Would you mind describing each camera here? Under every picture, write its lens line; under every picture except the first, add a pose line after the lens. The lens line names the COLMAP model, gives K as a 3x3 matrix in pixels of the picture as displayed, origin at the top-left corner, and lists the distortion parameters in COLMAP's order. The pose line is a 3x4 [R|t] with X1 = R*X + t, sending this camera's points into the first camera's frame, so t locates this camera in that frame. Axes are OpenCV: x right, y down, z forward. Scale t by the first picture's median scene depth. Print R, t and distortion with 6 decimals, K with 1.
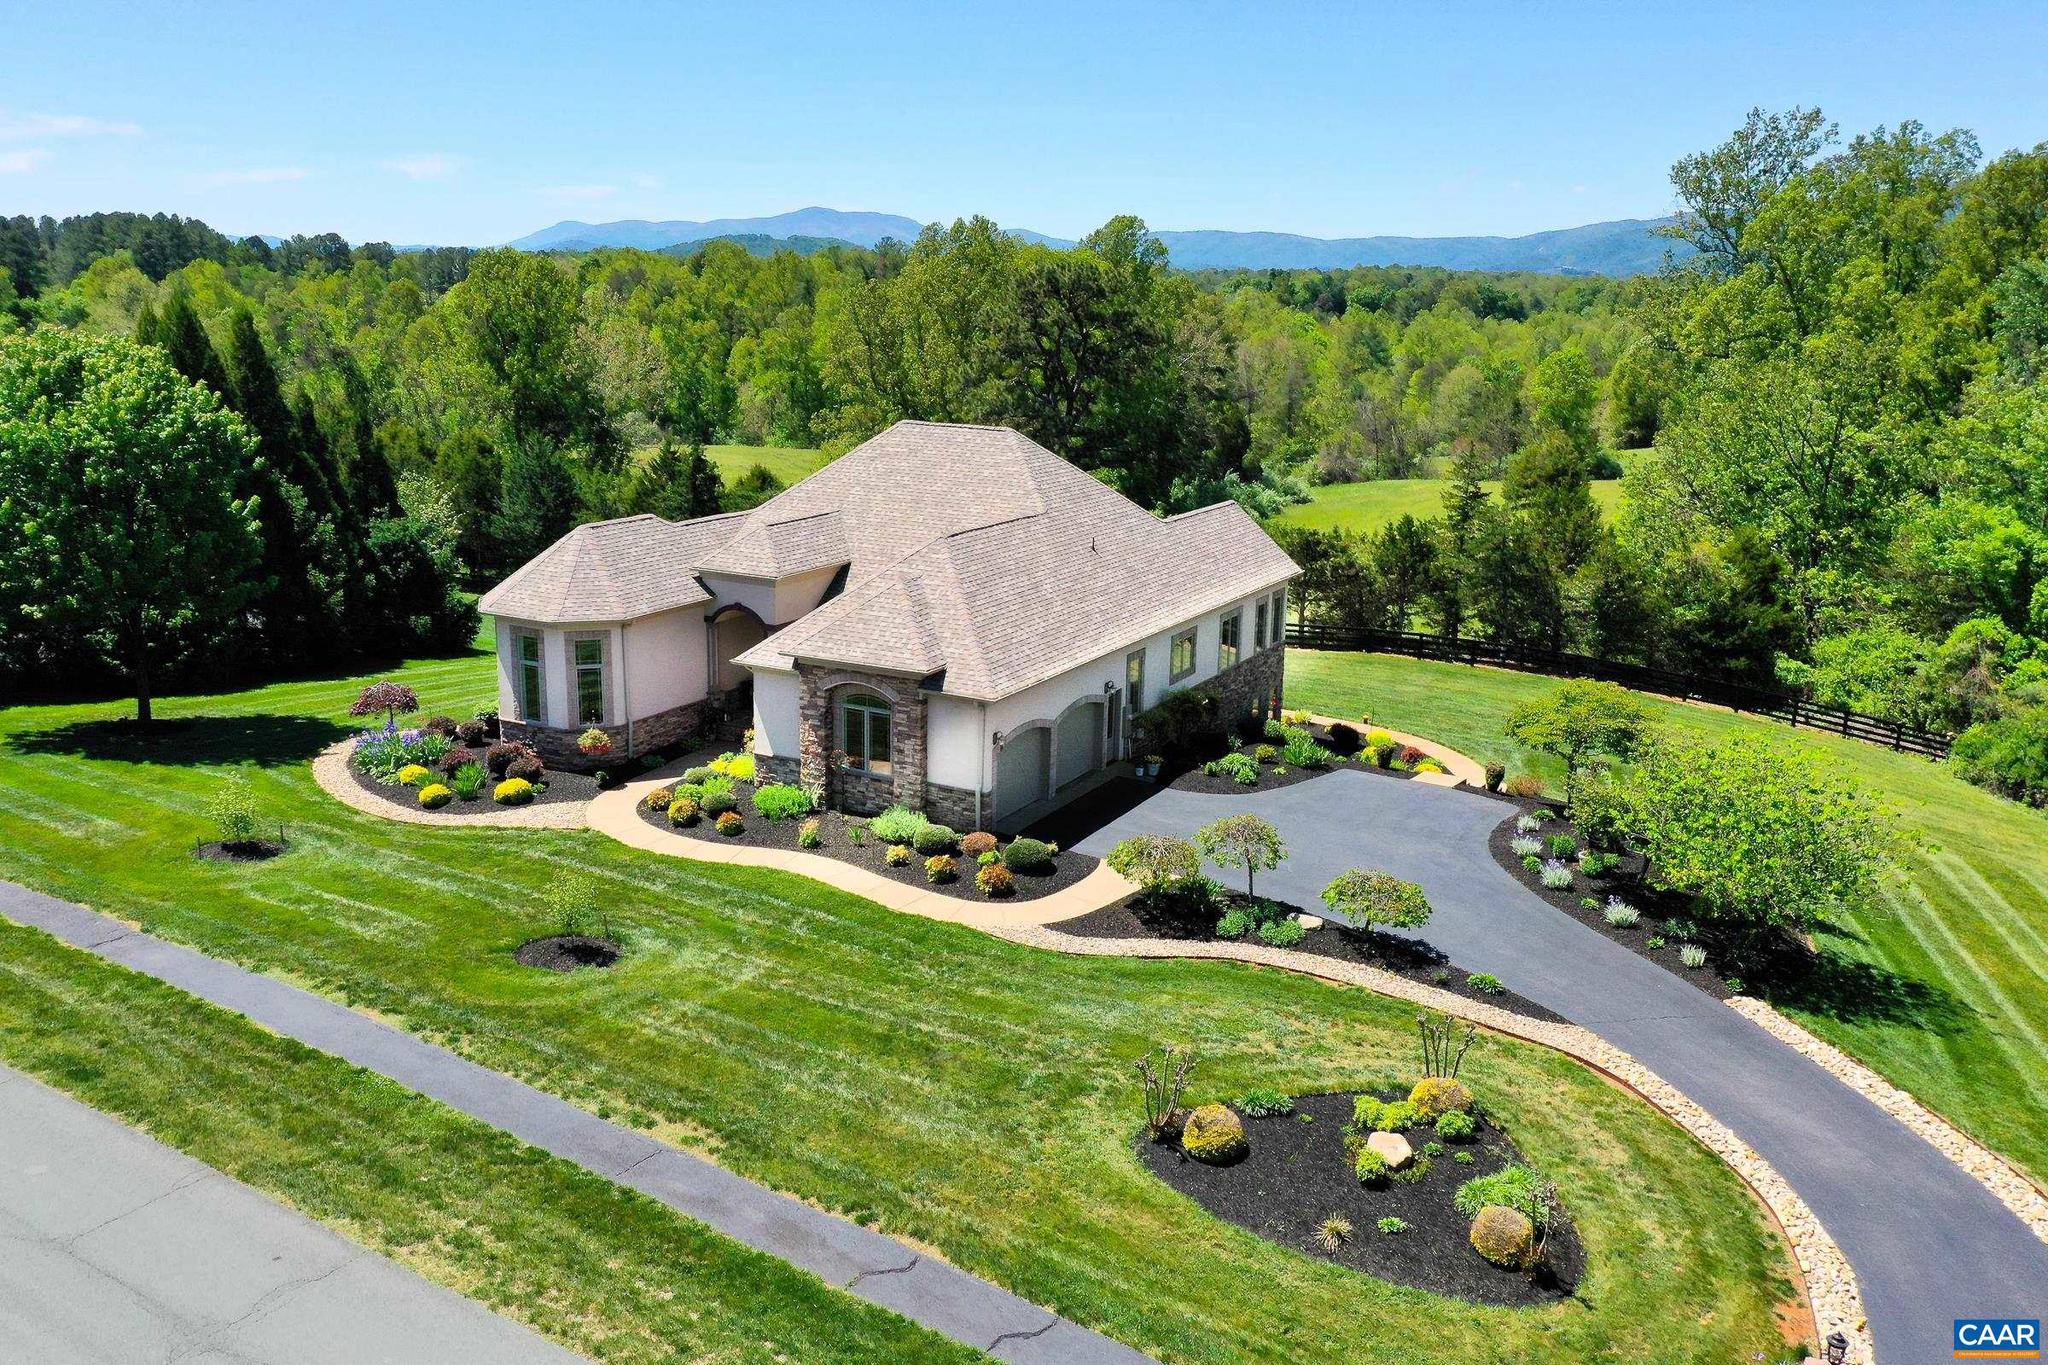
lens RADIAL K [[1650.0, 0, 1024.0], [0, 1650.0, 682.5], [0, 0, 1]] dist [0.002784, 0.001666]
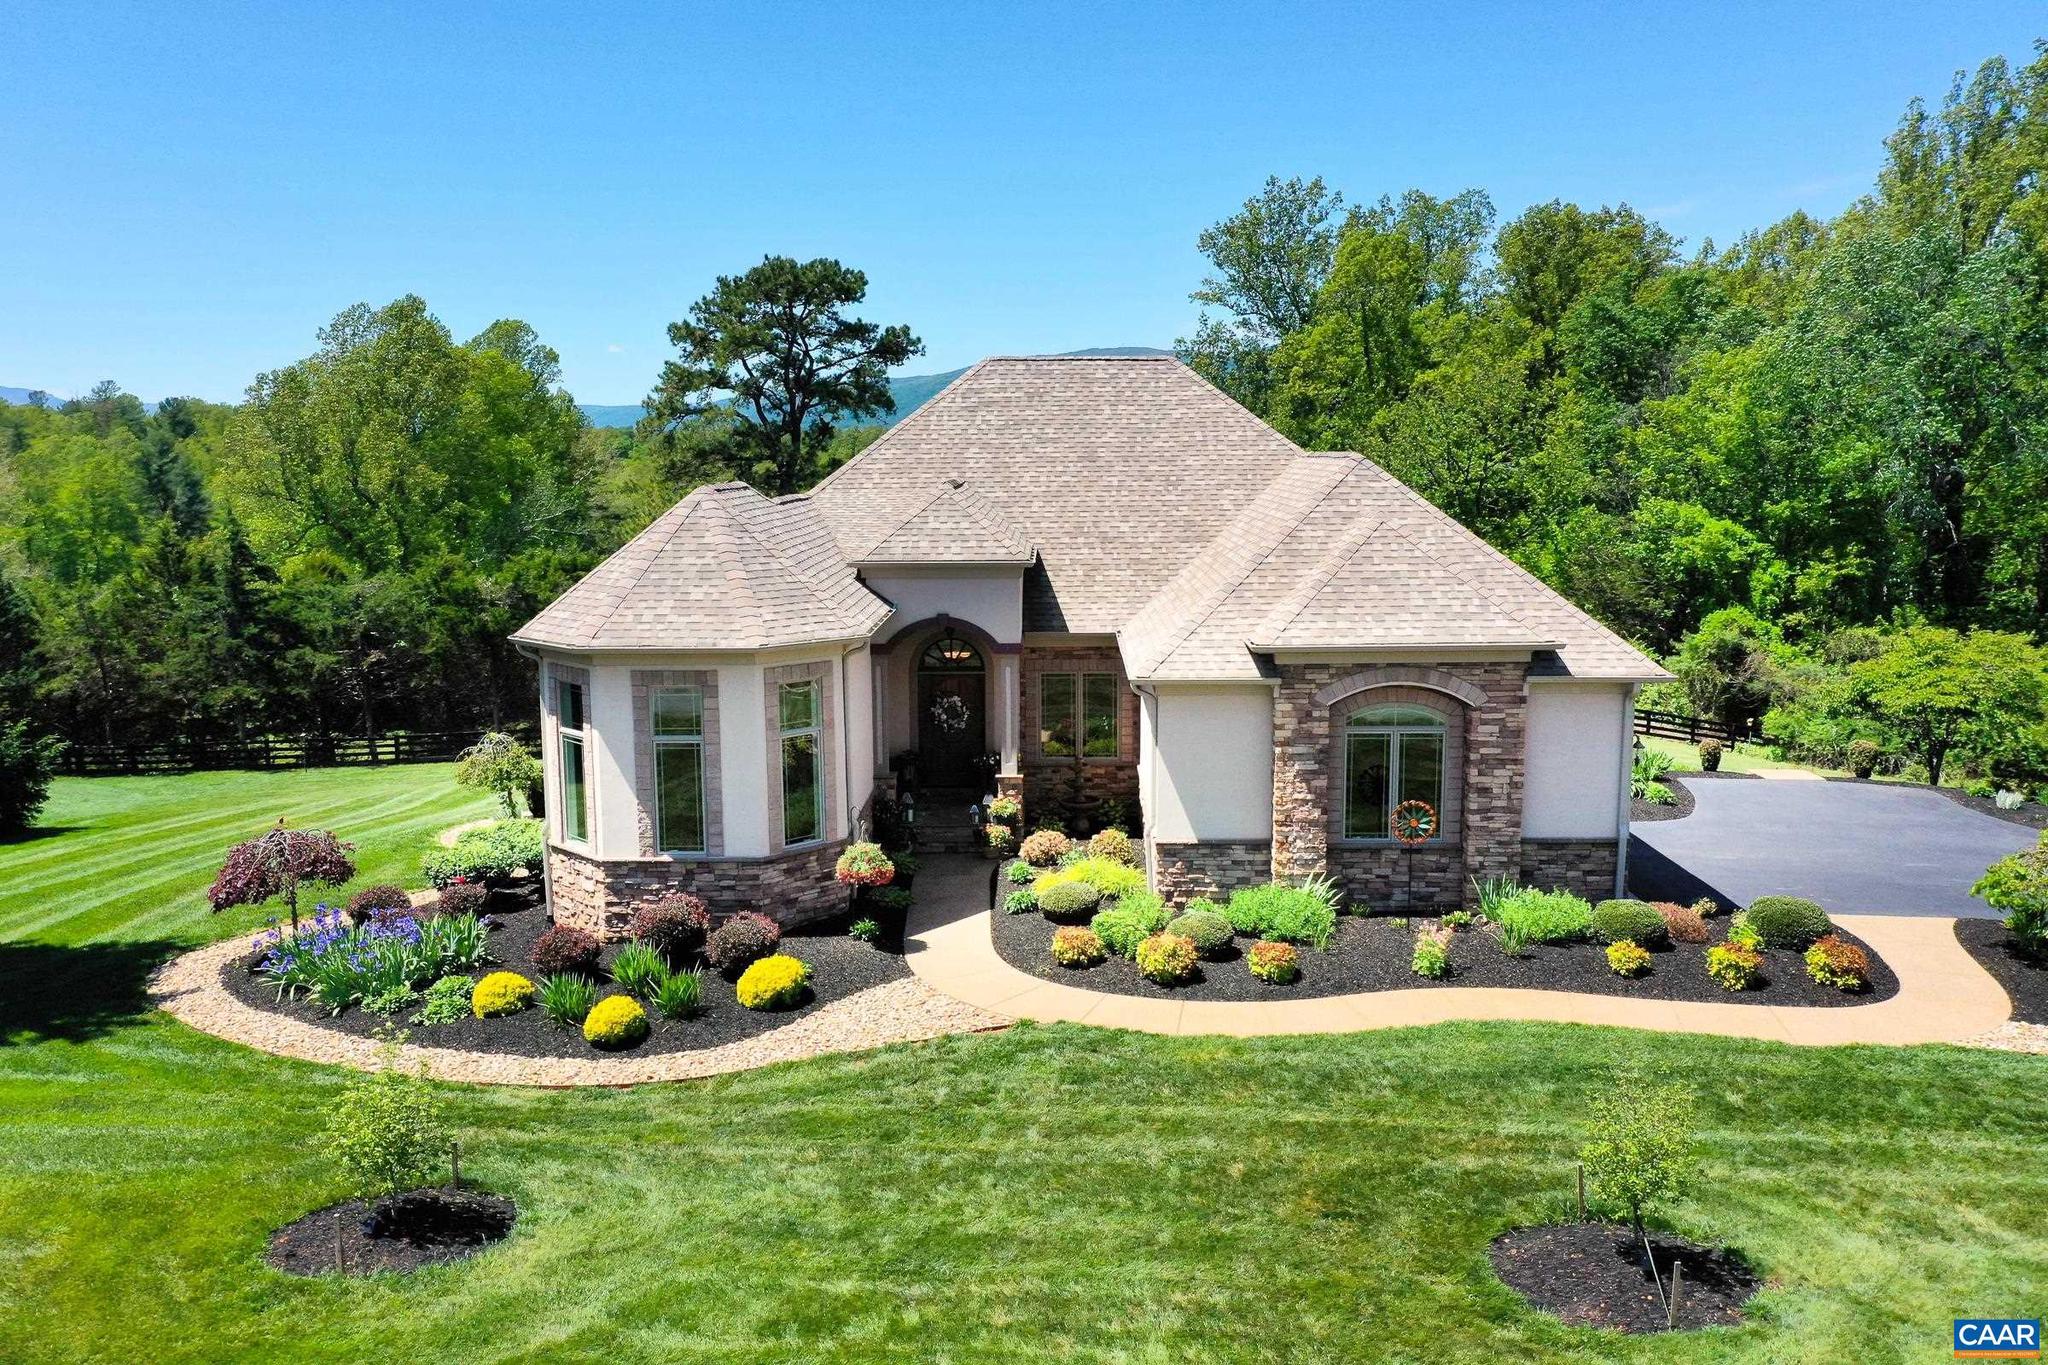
lens RADIAL K [[1613.6, 0, 1021.4], [0, 1613.6, 647.1], [0, 0, 1]] dist [0.007017, 0.002634]
pose [[0.895226, -0.081803, 0.438039, -0.448655], [0.129790, 0.988252, -0.080699, 0.015394], [-0.426292, 0.129097, 0.895326, 0.525963]]
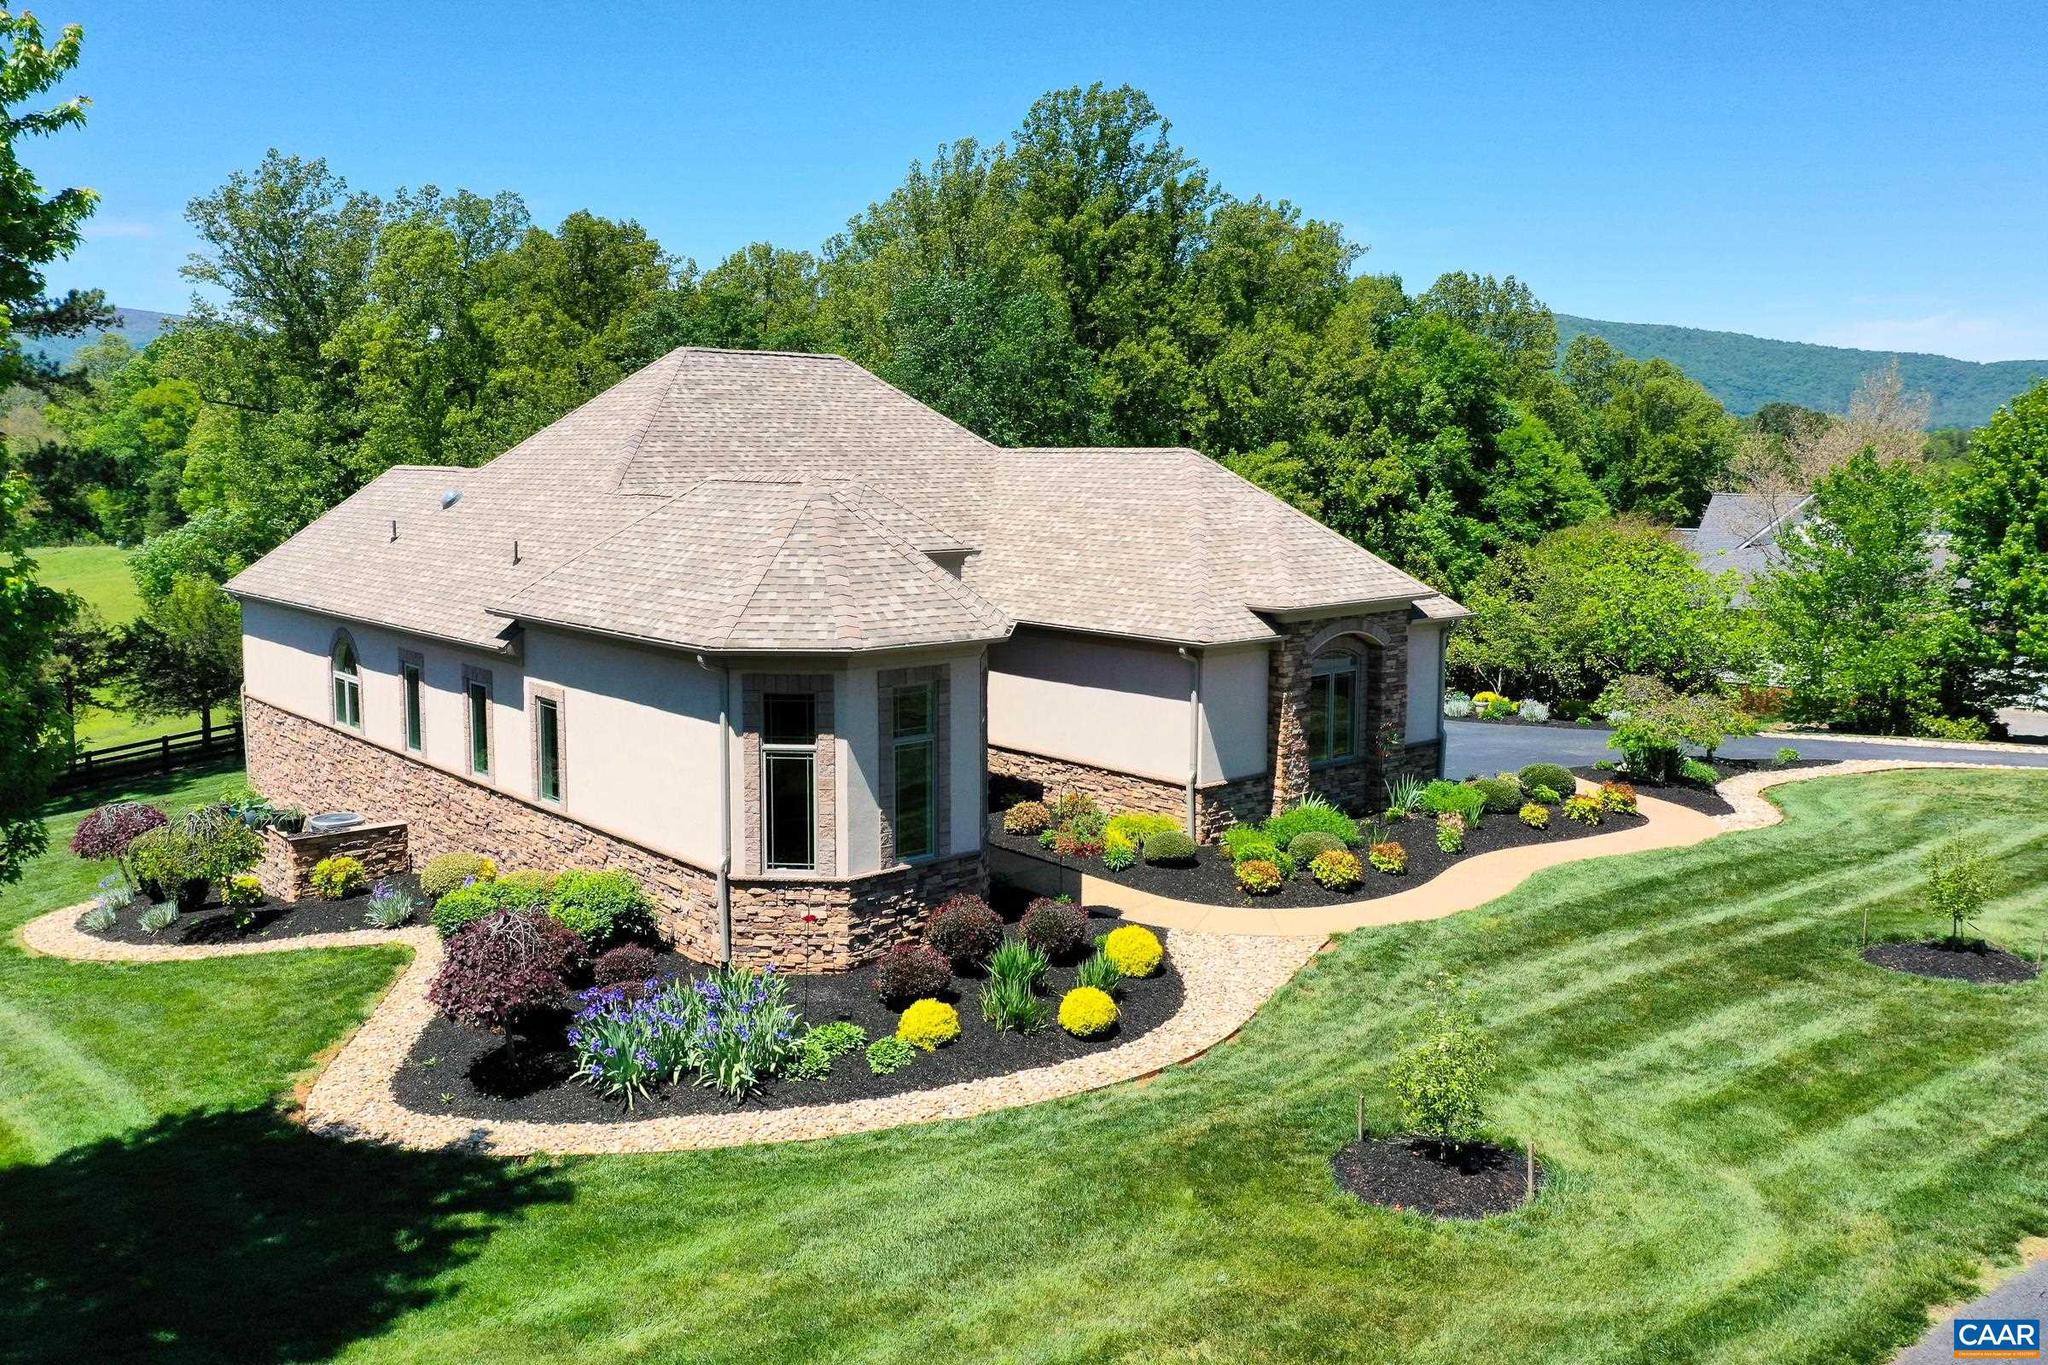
lens RADIAL K [[1627.7, 0, 1024.7], [0, 1627.7, 573.3], [0, 0, 1]] dist [0.000719, -0.000262]
pose [[0.365731, -0.092427, 0.926120, -0.781988], [0.223179, 0.974735, 0.009144, -0.061048], [-0.903566, 0.203346, 0.377119, 0.819773]]
